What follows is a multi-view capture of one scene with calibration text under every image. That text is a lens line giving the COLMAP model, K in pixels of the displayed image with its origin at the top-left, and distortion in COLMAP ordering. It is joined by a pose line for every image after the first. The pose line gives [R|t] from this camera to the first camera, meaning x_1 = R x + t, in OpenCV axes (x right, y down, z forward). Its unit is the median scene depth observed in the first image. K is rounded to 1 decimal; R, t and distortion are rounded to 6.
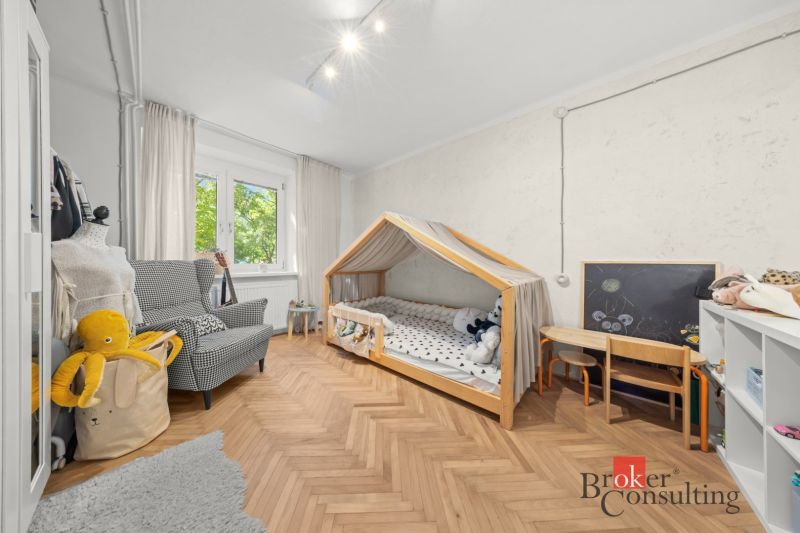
lens RADIAL K [[236.4, 0, 396.5], [0, 236.4, 264.4], [0, 0, 1]] dist [-0.000388, 0.000005]
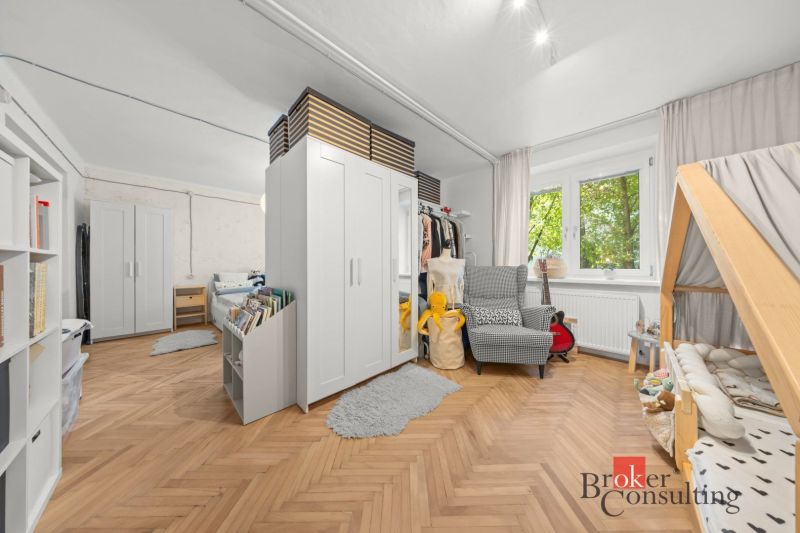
lens RADIAL K [[236.4, 0, 396.5], [0, 236.4, 264.4], [0, 0, 1]] dist [-0.000388, 0.000005]
pose [[-0.057183, 0.002670, -0.998360, 0.739712], [0.000815, 0.999996, 0.002628, -0.046081], [0.998363, -0.000664, -0.057185, 0.720562]]
